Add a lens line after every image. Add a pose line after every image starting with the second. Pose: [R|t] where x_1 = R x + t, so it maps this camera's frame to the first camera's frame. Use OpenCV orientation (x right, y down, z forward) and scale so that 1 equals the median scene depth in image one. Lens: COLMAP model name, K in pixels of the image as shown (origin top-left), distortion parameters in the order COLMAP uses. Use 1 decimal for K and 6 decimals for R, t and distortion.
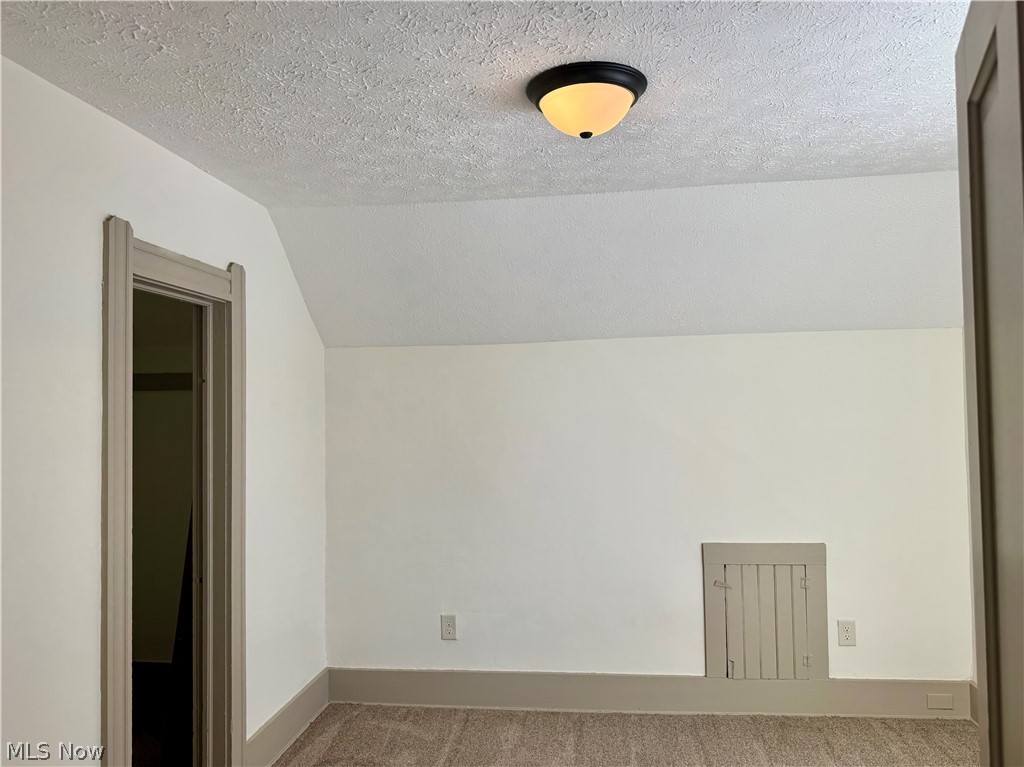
lens RADIAL K [[754.3, 0, 507.9], [0, 754.3, 386.0], [0, 0, 1]] dist [0.088518, -0.110431]
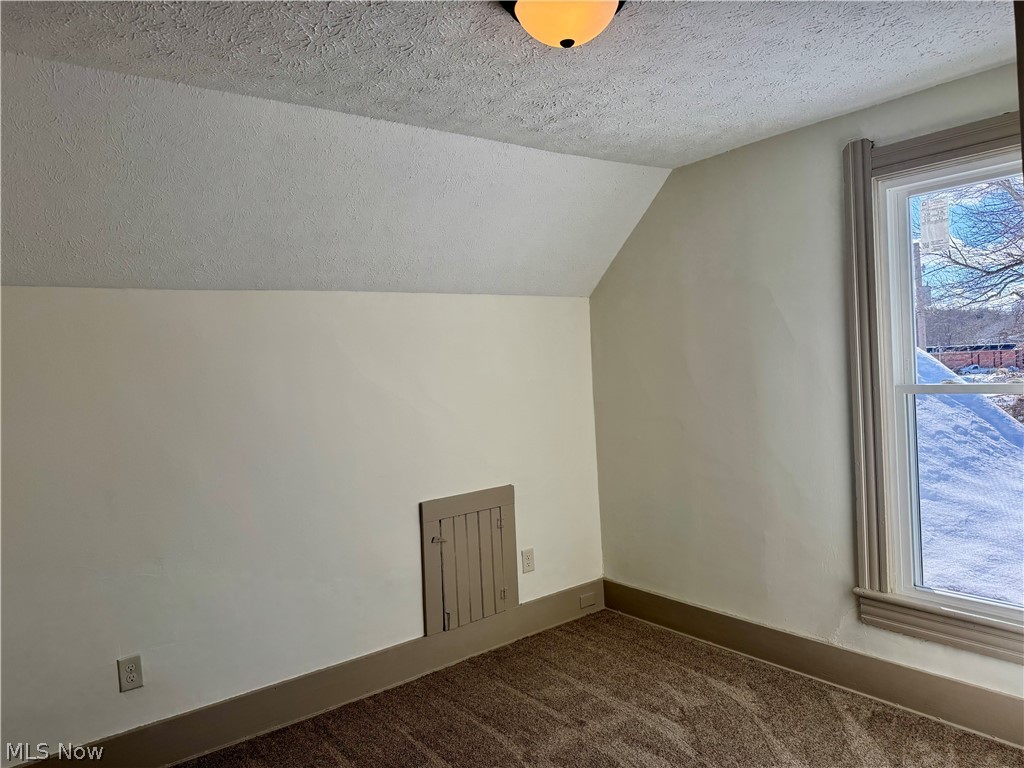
lens RADIAL K [[754.3, 0, 507.9], [0, 754.3, 386.5], [0, 0, 1]] dist [0.088518, -0.110431]
pose [[0.732241, -0.057479, 0.678615, -0.312850], [0.027870, 0.998126, 0.054470, 0.008760], [-0.680475, -0.020972, 0.732471, 0.218194]]
